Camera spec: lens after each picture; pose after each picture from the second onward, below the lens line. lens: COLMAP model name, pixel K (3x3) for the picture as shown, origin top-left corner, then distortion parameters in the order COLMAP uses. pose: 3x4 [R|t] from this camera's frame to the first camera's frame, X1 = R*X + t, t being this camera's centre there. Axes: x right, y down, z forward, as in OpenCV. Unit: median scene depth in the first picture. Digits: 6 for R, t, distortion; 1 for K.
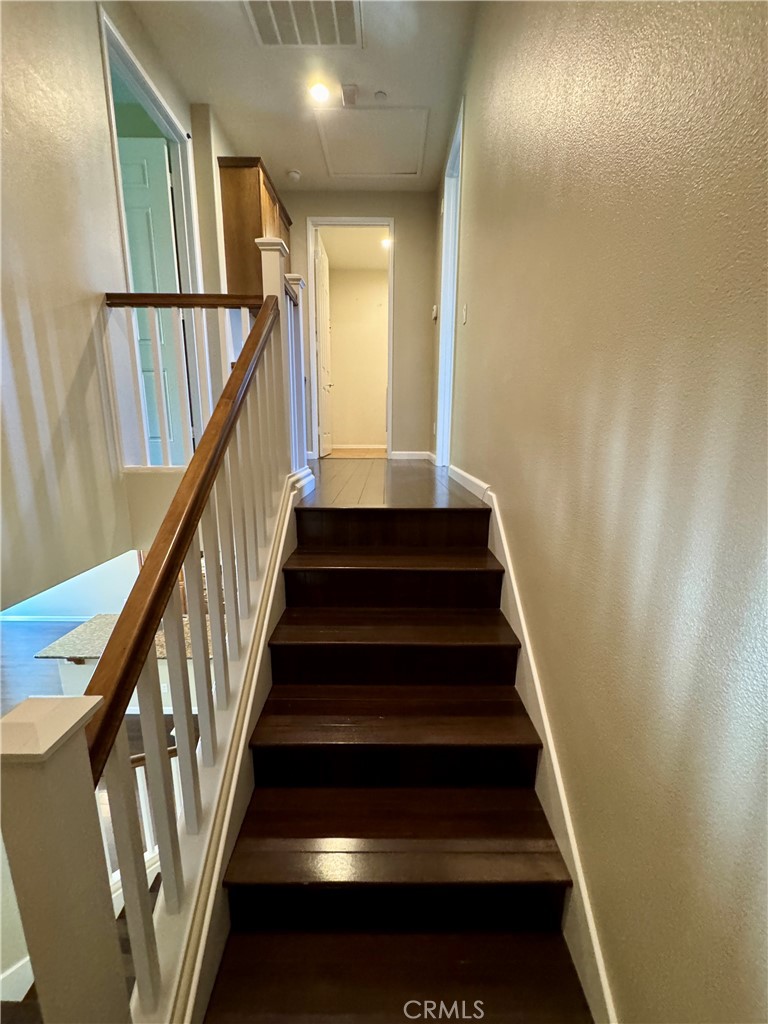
lens RADIAL K [[406.8, 0, 381.2], [0, 406.8, 513.5], [0, 0, 1]] dist [-0.004280, 0.000686]
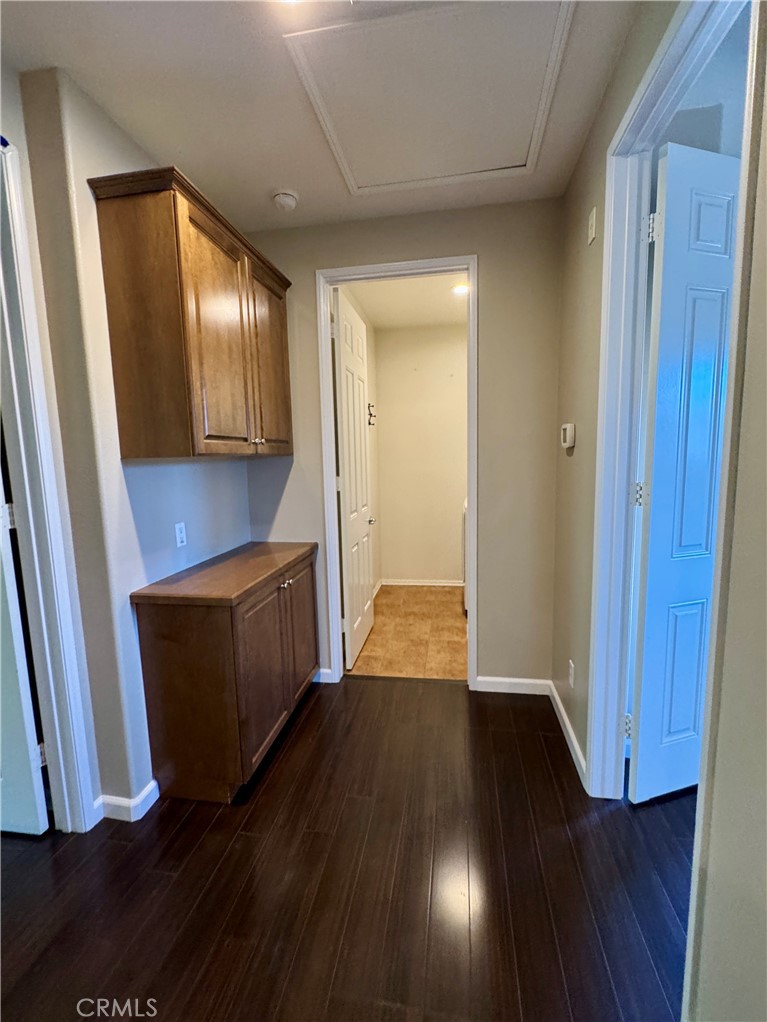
lens RADIAL K [[421.7, 0, 388.5], [0, 421.7, 504.0], [0, 0, 1]] dist [-0.001693, -0.000303]
pose [[0.987311, -0.007865, -0.158604, 0.001983], [-0.003642, 0.997389, -0.072128, -0.394888], [0.158757, 0.071791, 0.984704, 0.502710]]
